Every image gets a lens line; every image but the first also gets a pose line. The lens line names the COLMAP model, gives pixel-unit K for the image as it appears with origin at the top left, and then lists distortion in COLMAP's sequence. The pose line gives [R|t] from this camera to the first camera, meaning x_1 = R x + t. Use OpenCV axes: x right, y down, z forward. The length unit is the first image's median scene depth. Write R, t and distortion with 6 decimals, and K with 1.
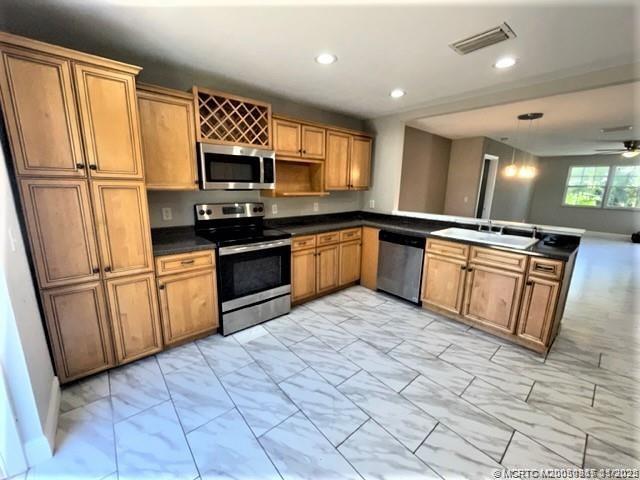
lens RADIAL K [[261.5, 0, 320.0], [0, 261.5, 240.0], [0, 0, 1]] dist [-0.002920, -0.000404]
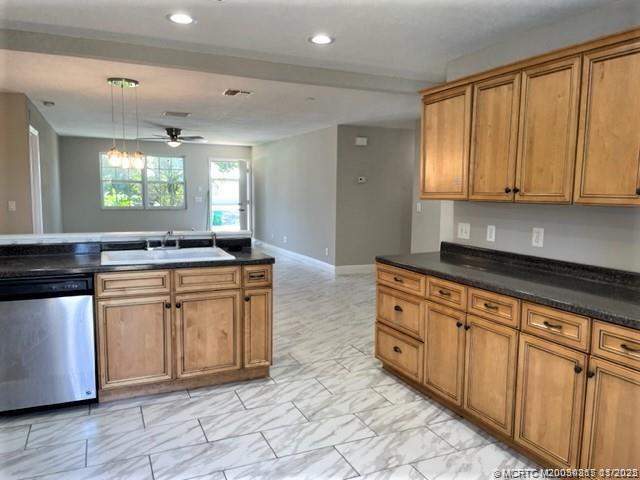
lens RADIAL K [[487.3, 0, 320.0], [0, 487.3, 240.0], [0, 0, 1]] dist [0.010899, 0.000585]
pose [[0.283899, -0.118012, 0.951564, -0.487850], [0.195987, 0.978588, 0.062891, -0.056368], [-0.938611, 0.168640, 0.300949, 0.247173]]
